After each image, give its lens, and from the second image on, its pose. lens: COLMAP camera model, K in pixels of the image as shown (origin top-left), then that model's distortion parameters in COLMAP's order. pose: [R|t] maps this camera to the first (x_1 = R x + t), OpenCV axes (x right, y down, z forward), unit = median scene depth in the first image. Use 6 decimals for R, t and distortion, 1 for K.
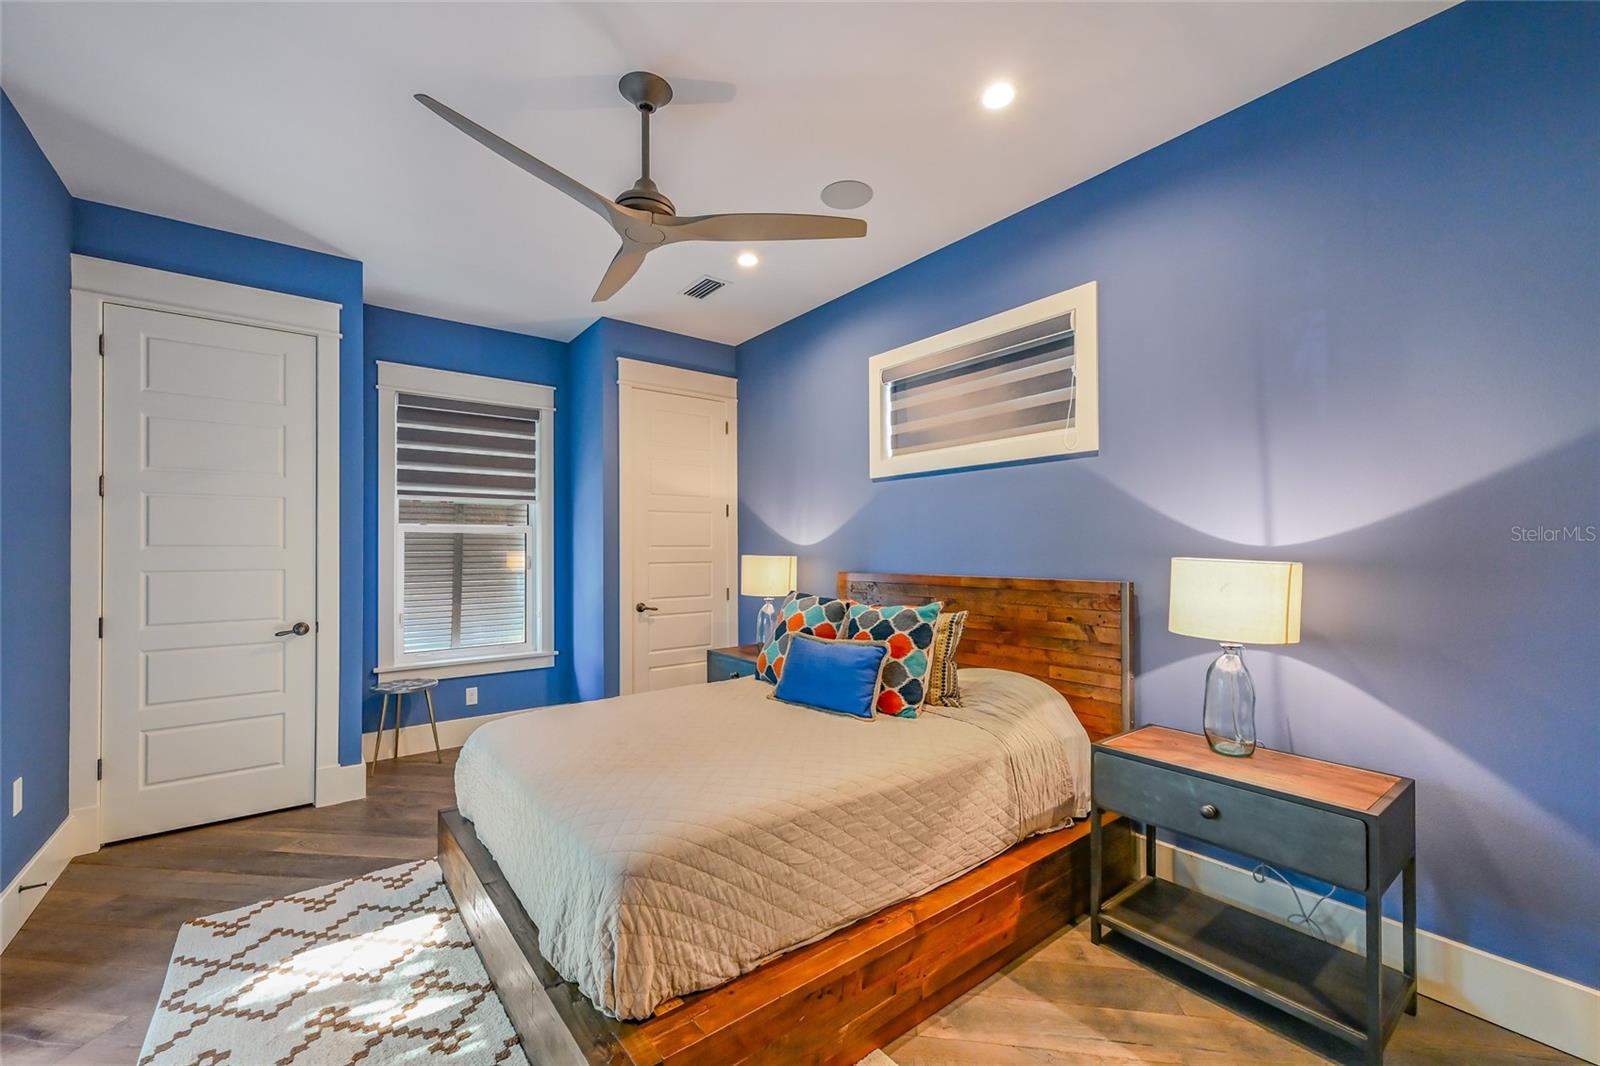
lens RADIAL K [[650.1, 0, 797.6], [0, 650.1, 543.7], [0, 0, 1]] dist [0.011167, 0.000216]
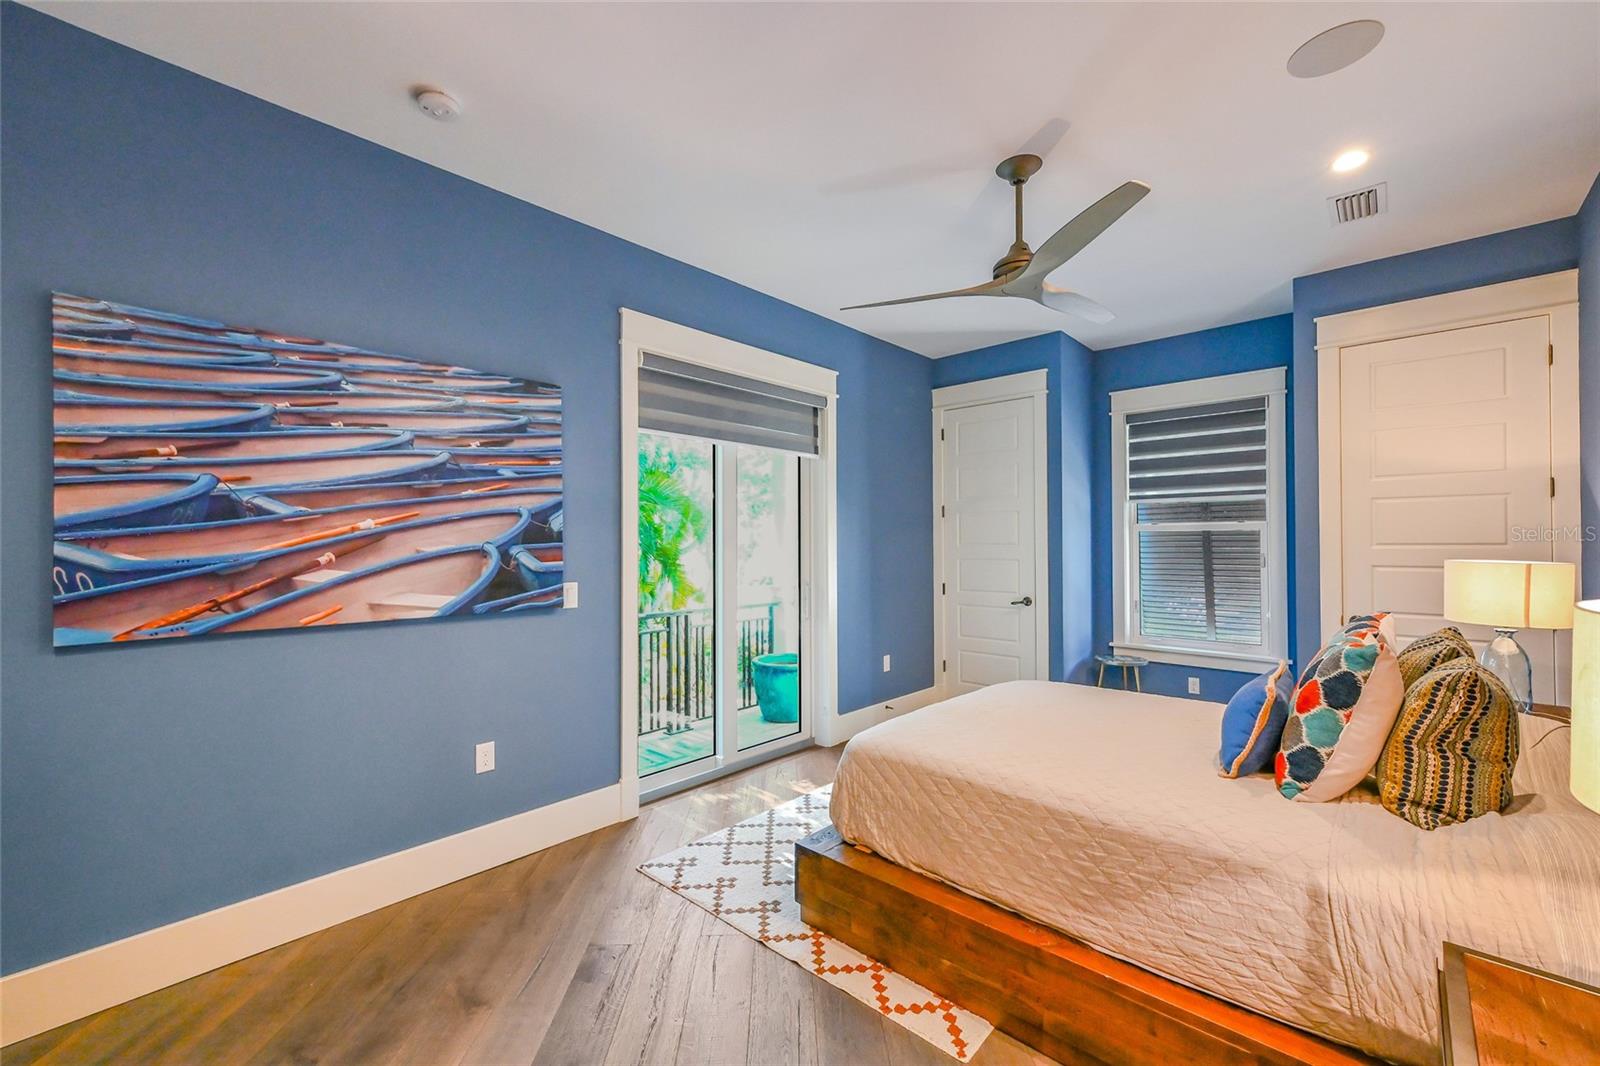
lens RADIAL K [[650.1, 0, 797.4], [0, 650.1, 534.9], [0, 0, 1]] dist [0.011167, 0.000216]
pose [[0.165248, -0.007508, -0.986223, 0.663126], [0.010453, 0.999928, -0.005861, -0.015361], [0.986197, -0.009340, 0.165315, 0.302036]]
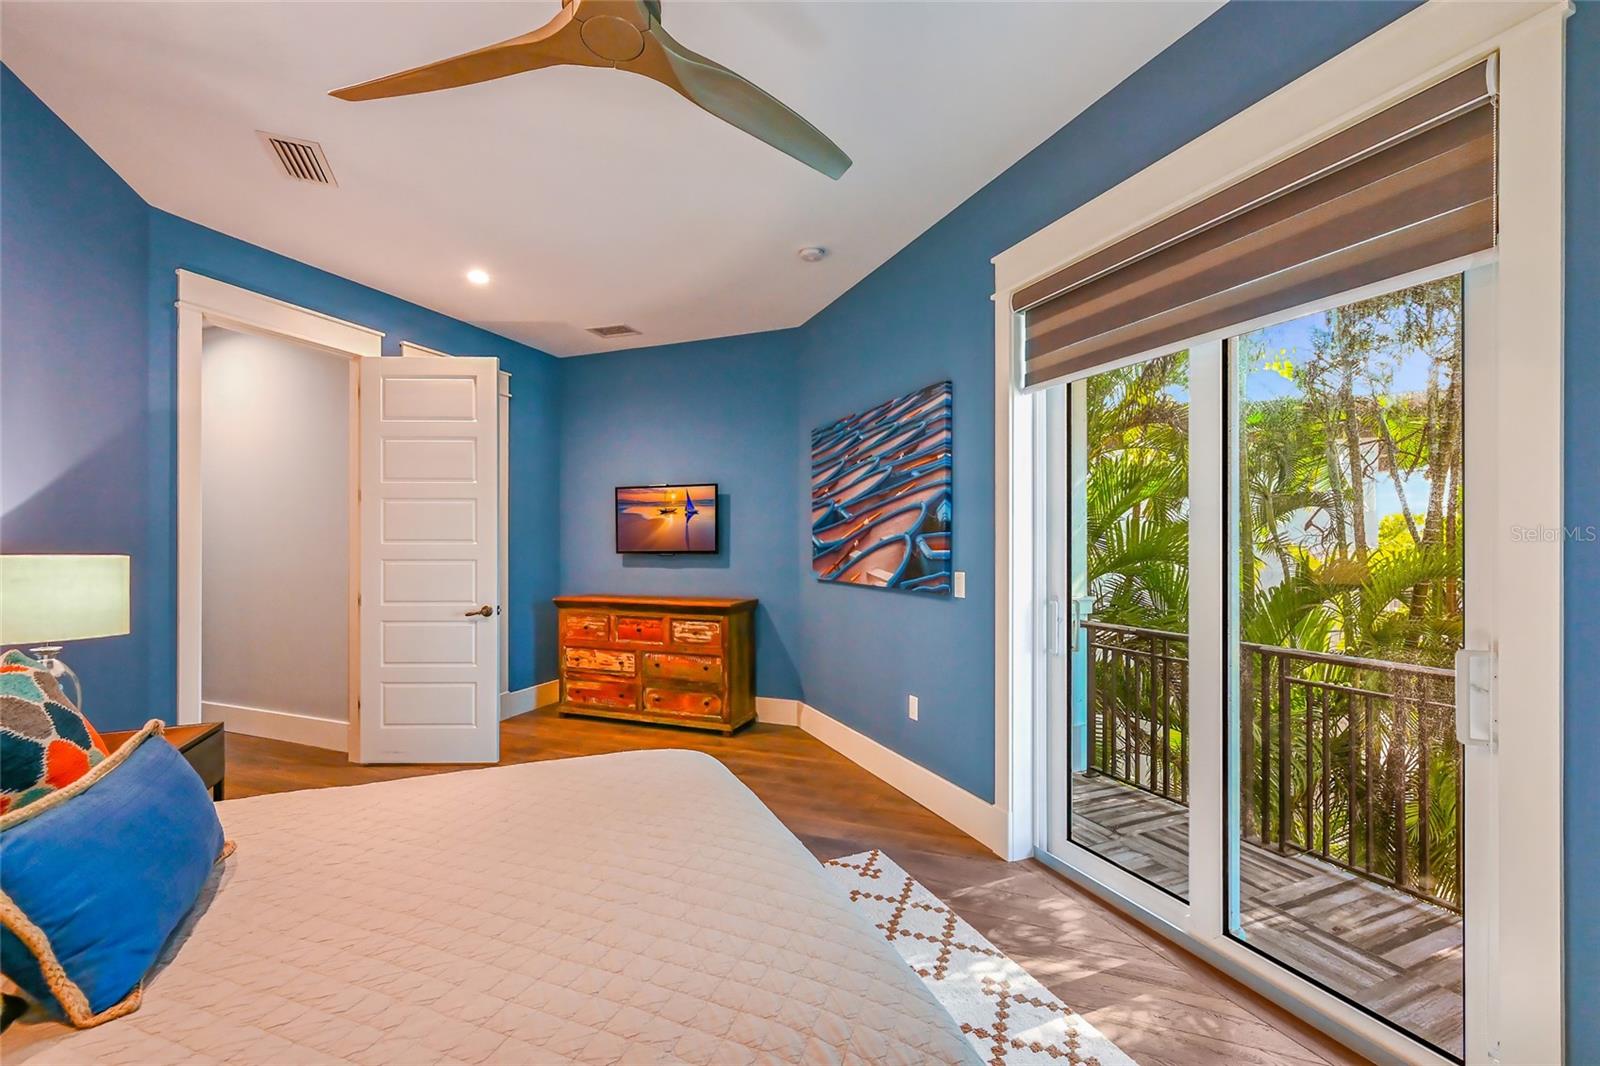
lens RADIAL K [[650.1, 0, 795.9], [0, 650.1, 543.8], [0, 0, 1]] dist [0.011167, 0.000216]
pose [[-0.971536, 0.007385, 0.236778, -0.161432], [0.005603, 0.999951, -0.008196, 0.006486], [-0.236827, -0.006636, -0.971529, 0.975276]]
